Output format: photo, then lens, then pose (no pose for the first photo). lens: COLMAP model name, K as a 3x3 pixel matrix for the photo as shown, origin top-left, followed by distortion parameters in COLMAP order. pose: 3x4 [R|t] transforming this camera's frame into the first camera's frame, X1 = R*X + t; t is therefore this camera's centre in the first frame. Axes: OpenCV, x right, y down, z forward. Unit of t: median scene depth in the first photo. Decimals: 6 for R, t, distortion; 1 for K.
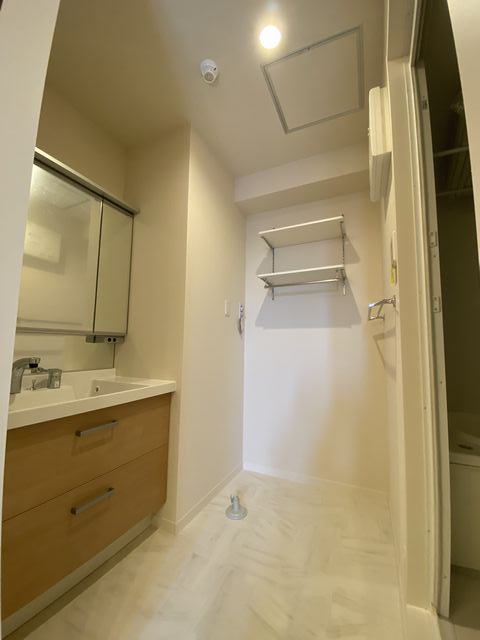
lens RADIAL K [[260.8, 0, 240.3], [0, 260.8, 320.6], [0, 0, 1]] dist [-0.006302, -0.006203]
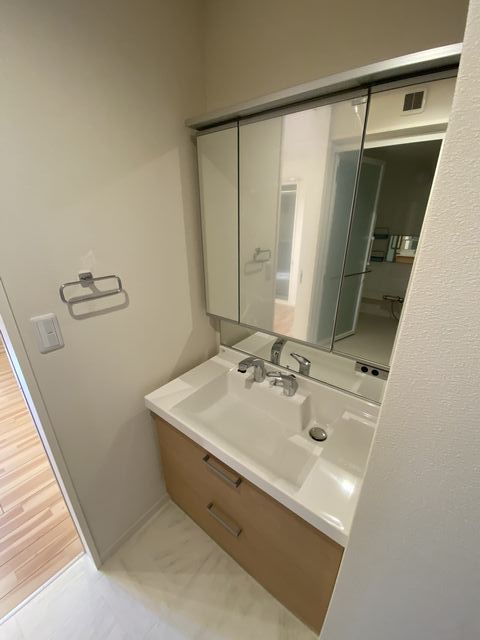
lens RADIAL K [[260.8, 0, 241.2], [0, 260.8, 320.9], [0, 0, 1]] dist [-0.006302, -0.006203]
pose [[-0.202981, 0.351277, -0.914004, 0.076363], [0.084992, 0.936233, 0.340946, -0.340103], [0.975487, -0.008477, -0.219893, 1.127588]]
